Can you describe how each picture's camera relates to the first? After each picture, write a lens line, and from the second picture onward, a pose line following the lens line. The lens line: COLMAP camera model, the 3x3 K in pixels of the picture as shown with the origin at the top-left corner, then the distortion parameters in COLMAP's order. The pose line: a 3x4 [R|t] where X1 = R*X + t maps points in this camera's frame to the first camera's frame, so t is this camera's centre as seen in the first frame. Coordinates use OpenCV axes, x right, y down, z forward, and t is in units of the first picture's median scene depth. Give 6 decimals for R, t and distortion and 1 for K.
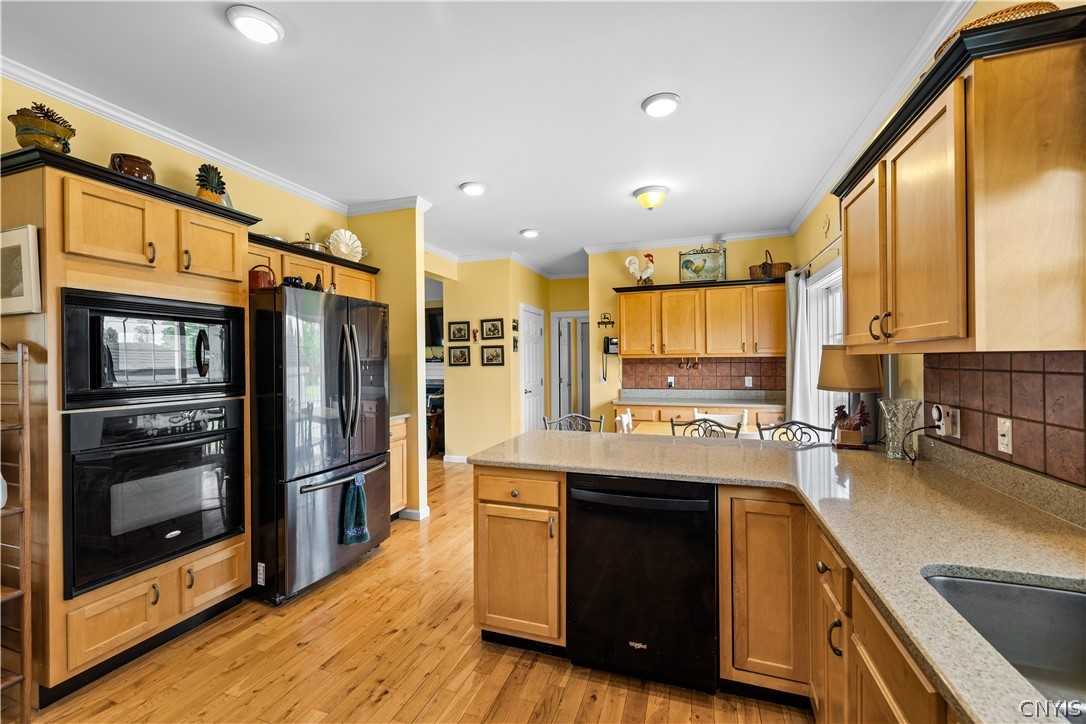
lens RADIAL K [[455.6, 0, 537.8], [0, 455.6, 361.0], [0, 0, 1]] dist [-0.000855, 0.000671]
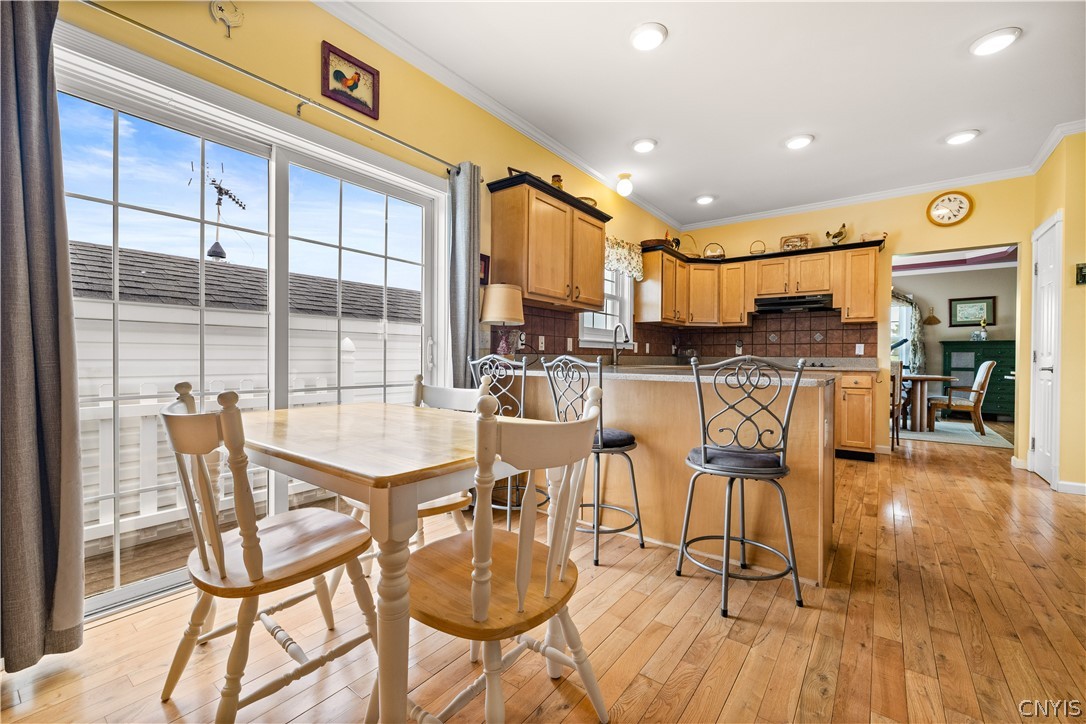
lens RADIAL K [[455.6, 0, 538.7], [0, 455.6, 360.3], [0, 0, 1]] dist [-0.000855, 0.000671]
pose [[-0.952383, -0.001060, 0.304903, 0.105532], [0.001342, 0.999970, 0.007669, 0.079355], [-0.304902, 0.007713, -0.952352, 1.108374]]
